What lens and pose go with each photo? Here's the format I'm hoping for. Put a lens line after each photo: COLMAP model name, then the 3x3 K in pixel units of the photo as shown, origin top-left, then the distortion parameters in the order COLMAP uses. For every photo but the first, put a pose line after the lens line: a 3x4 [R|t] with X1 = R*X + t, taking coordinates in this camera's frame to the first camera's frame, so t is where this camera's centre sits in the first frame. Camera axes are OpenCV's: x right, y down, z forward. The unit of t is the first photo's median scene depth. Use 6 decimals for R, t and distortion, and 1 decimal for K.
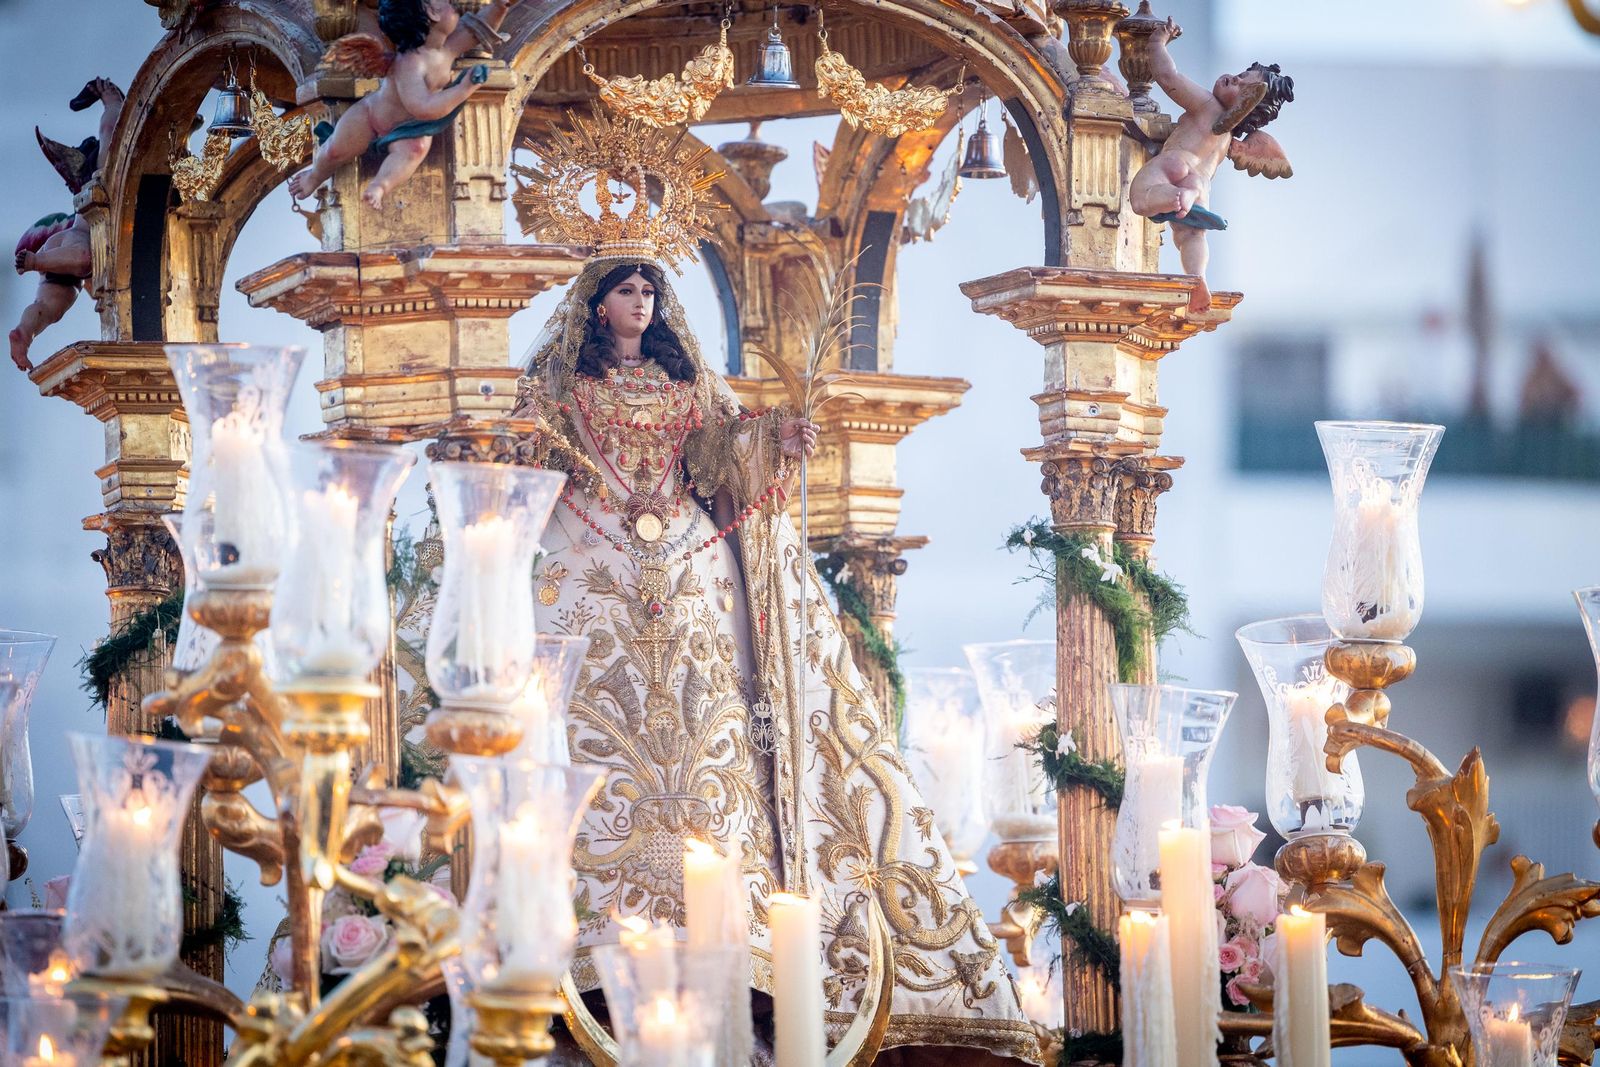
lens RADIAL K [[9116.2, 0, 800.0], [0, 9116.2, 533.5], [0, 0, 1]] dist [0.392921, -0.730442]
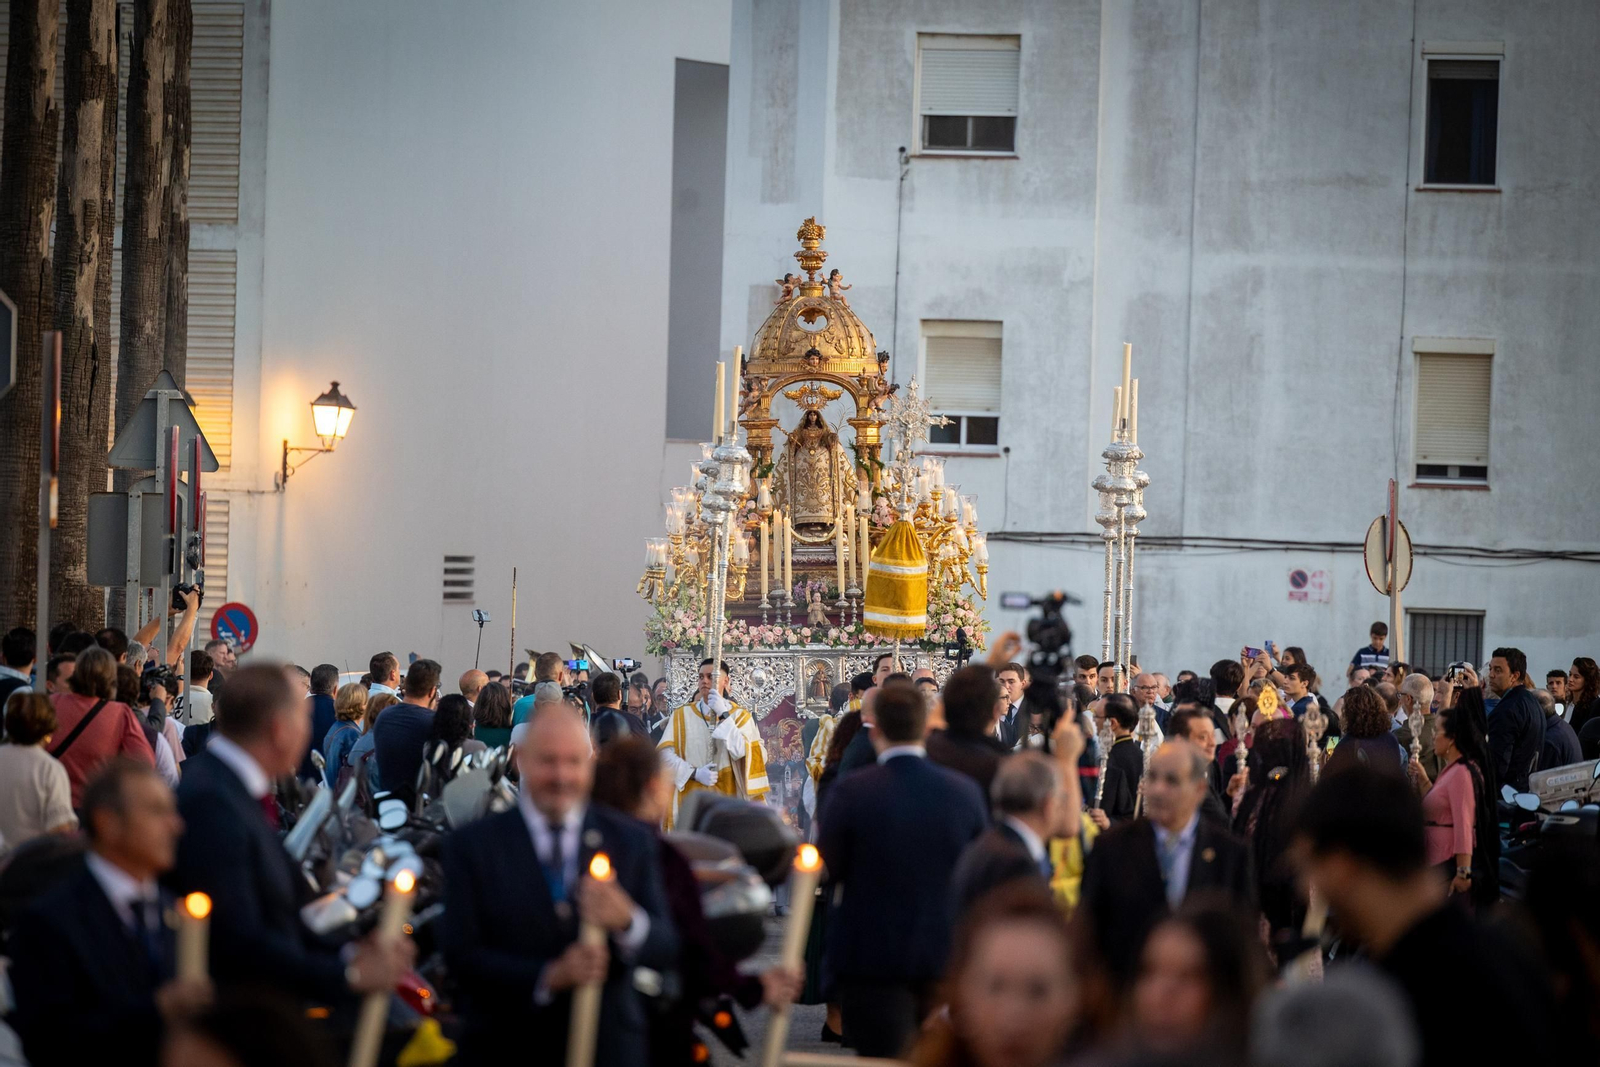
lens RADIAL K [[9116.2, 0, 800.0], [0, 9116.2, 533.5], [0, 0, 1]] dist [0.392921, -0.730442]
pose [[0.920322, 0.008200, -0.391075, 2.550894], [0.042607, 0.991730, 0.121062, -0.739999], [0.388834, -0.128078, 0.912362, -5.019102]]
